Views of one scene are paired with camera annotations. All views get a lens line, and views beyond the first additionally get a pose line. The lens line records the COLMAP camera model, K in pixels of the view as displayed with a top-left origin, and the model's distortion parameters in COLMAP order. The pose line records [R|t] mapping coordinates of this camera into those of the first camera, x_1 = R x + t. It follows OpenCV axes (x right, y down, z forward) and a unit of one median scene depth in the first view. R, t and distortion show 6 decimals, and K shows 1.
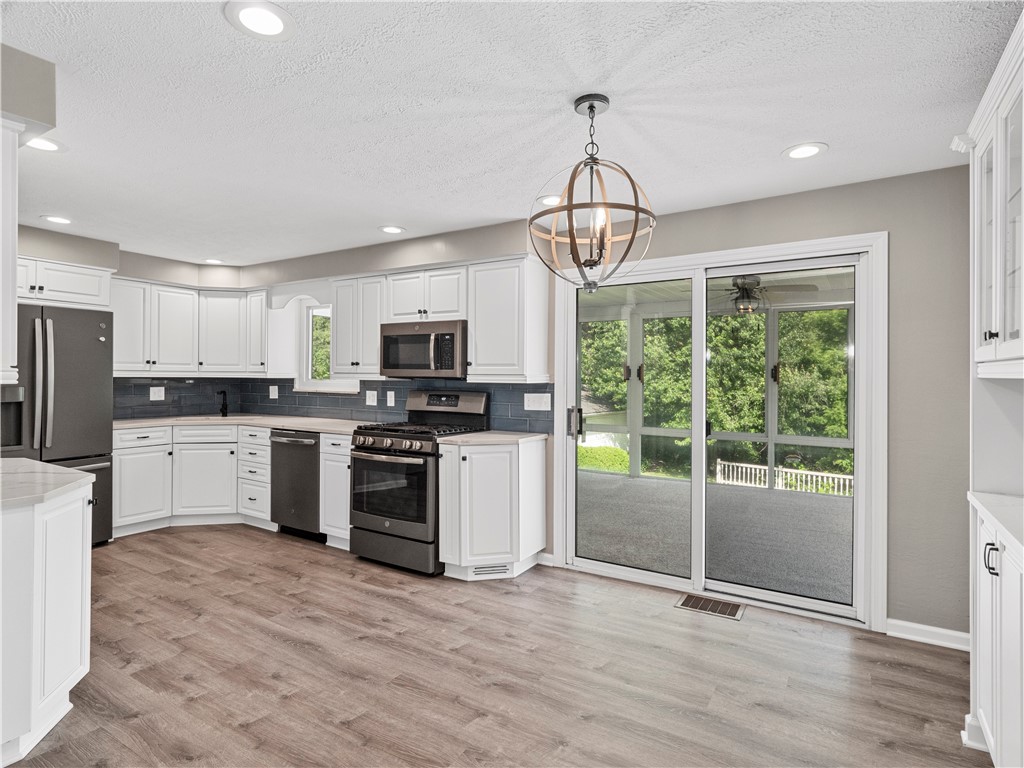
lens RADIAL K [[550.0, 0, 512.0], [0, 550.0, 384.0], [0, 0, 1]] dist [0.000148, -0.000565]
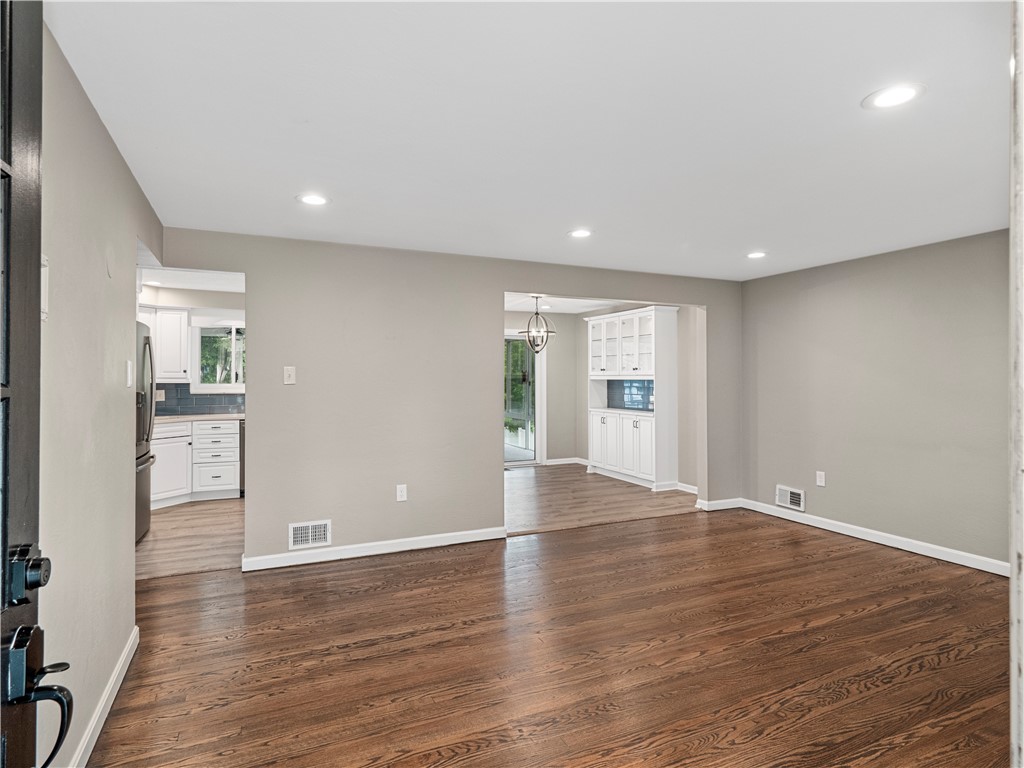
lens RADIAL K [[550.0, 0, 512.0], [0, 550.0, 384.0], [0, 0, 1]] dist [0.000148, -0.000565]
pose [[0.547518, -0.016870, 0.836624, -1.072319], [0.015163, 0.999833, 0.010239, -0.010309], [-0.836657, 0.007080, 0.547682, -0.263879]]
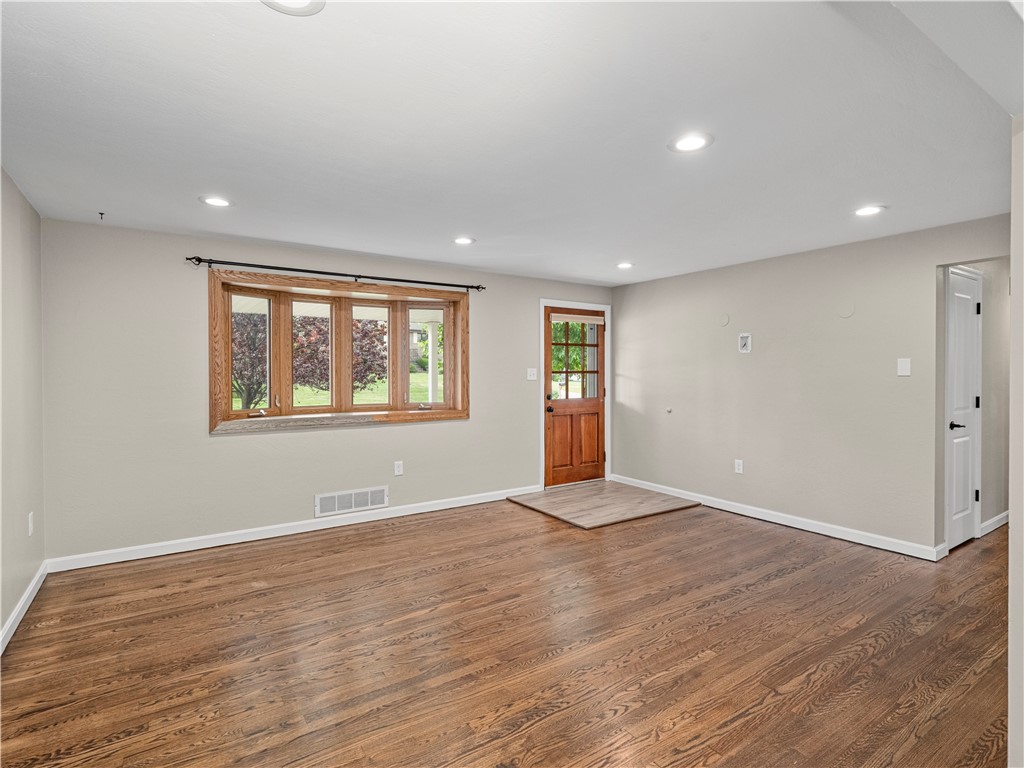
lens RADIAL K [[550.0, 0, 512.0], [0, 550.0, 384.0], [0, 0, 1]] dist [0.000148, -0.000565]
pose [[-0.399763, 0.011065, -0.916552, 1.411529], [-0.012341, 0.999772, 0.017452, 0.006508], [0.916536, 0.018287, -0.399535, 0.535653]]
